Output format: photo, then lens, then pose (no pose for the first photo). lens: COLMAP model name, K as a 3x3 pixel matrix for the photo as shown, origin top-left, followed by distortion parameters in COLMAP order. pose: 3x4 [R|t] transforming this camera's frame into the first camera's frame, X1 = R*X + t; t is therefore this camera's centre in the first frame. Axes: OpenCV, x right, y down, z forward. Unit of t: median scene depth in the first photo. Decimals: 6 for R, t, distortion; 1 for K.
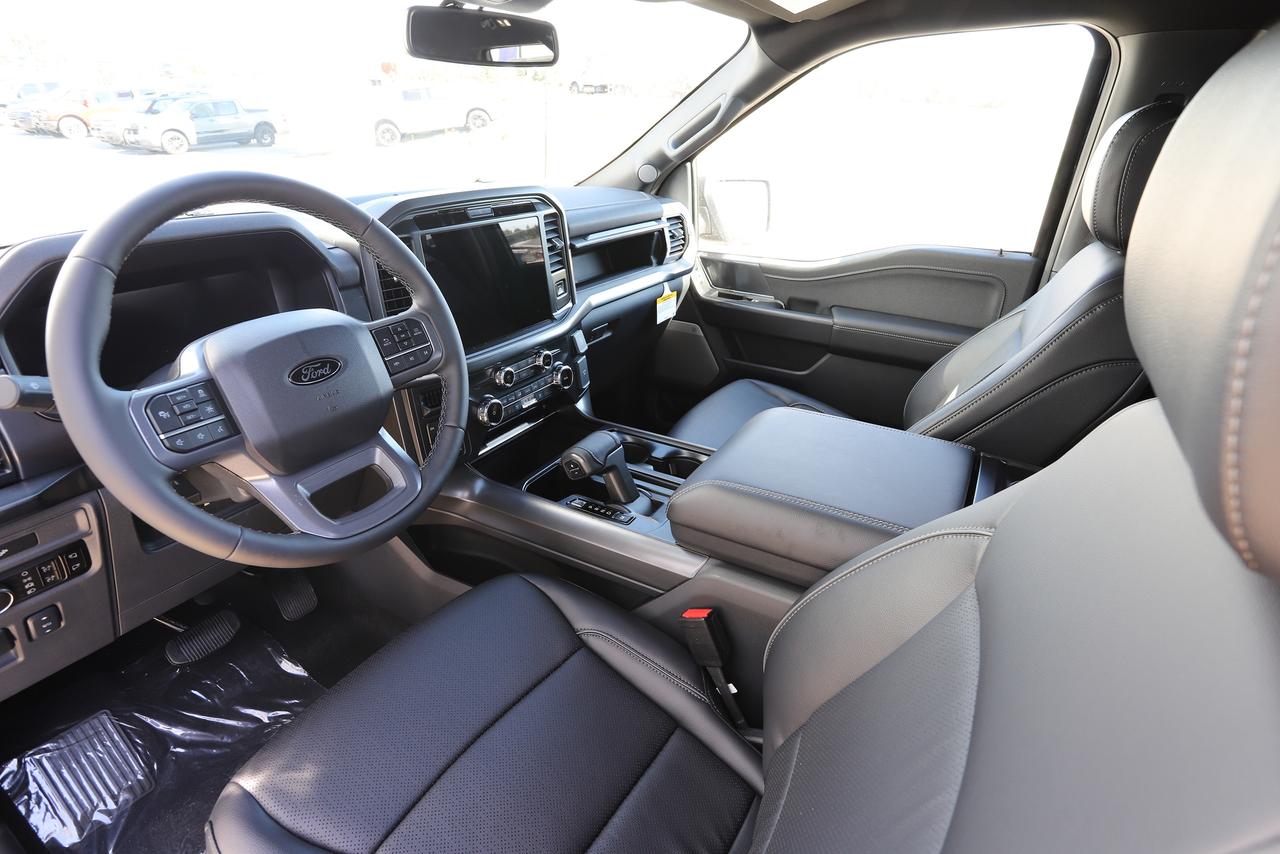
lens RADIAL K [[682.8, 0, 641.8], [0, 682.8, 408.5], [0, 0, 1]] dist [0.002619, 0.000812]
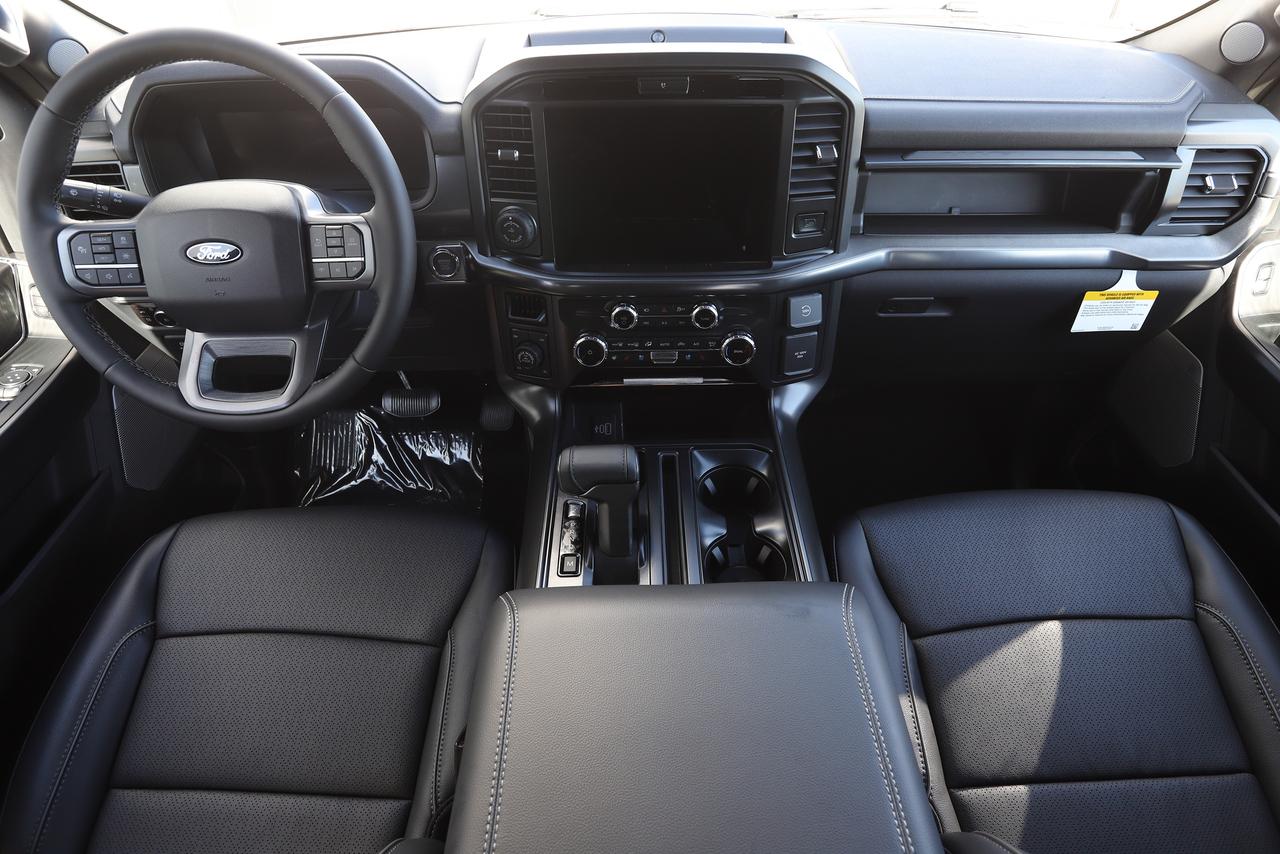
lens RADIAL K [[721.2, 0, 640.0], [0, 721.2, 427.0], [0, 0, 1]] dist [-0.017924, 0.000921]
pose [[0.504652, 0.550722, -0.664854, 0.585554], [-0.317302, 0.834528, 0.450424, -0.441764], [0.802898, -0.016348, 0.595892, 0.748931]]
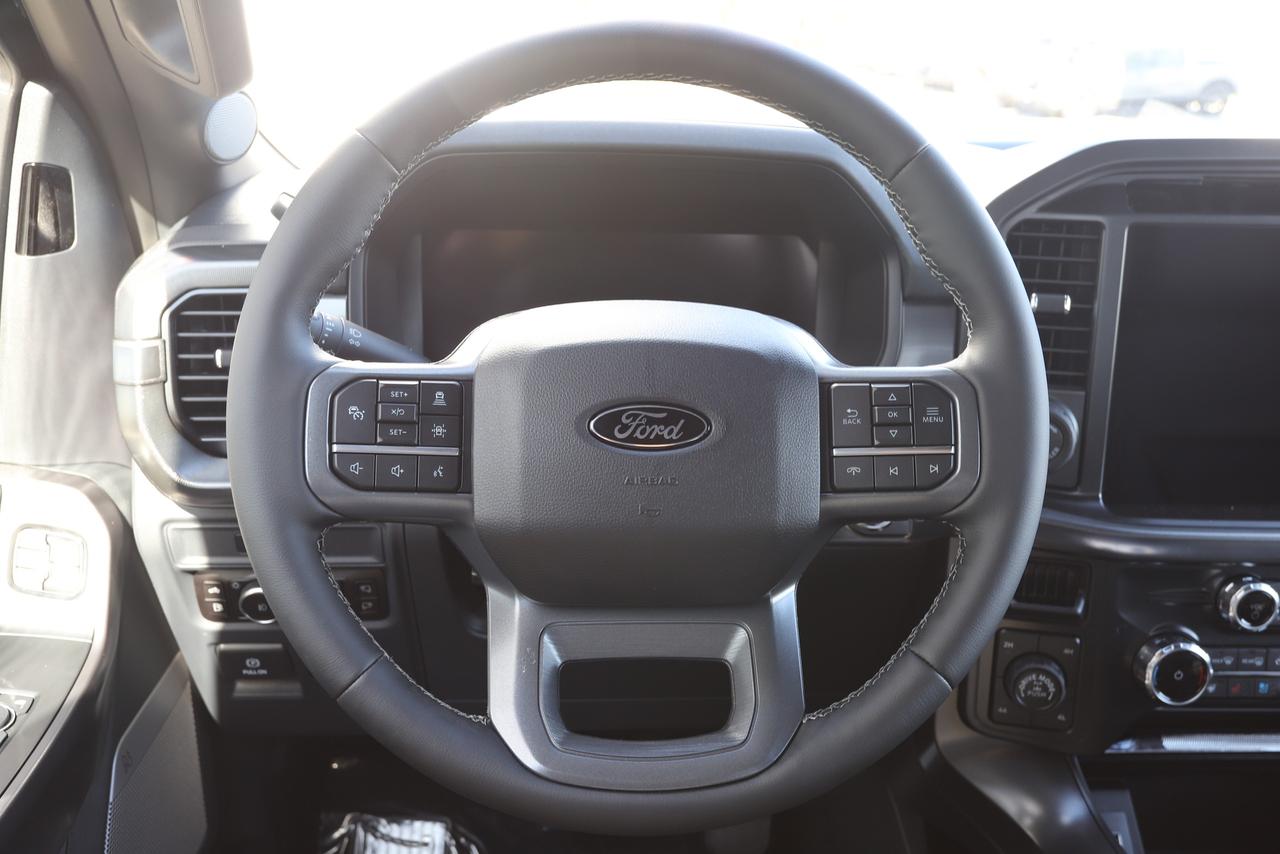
lens RADIAL K [[1092.7, 0, 640.0], [0, 1092.7, 427.0], [0, 0, 1]] dist [0.001843, -0.001499]
pose [[0.561647, 0.272200, -0.781319, 0.096563], [-0.349659, 0.933948, 0.074023, -0.092596], [0.749860, 0.231621, 0.619727, 0.450738]]
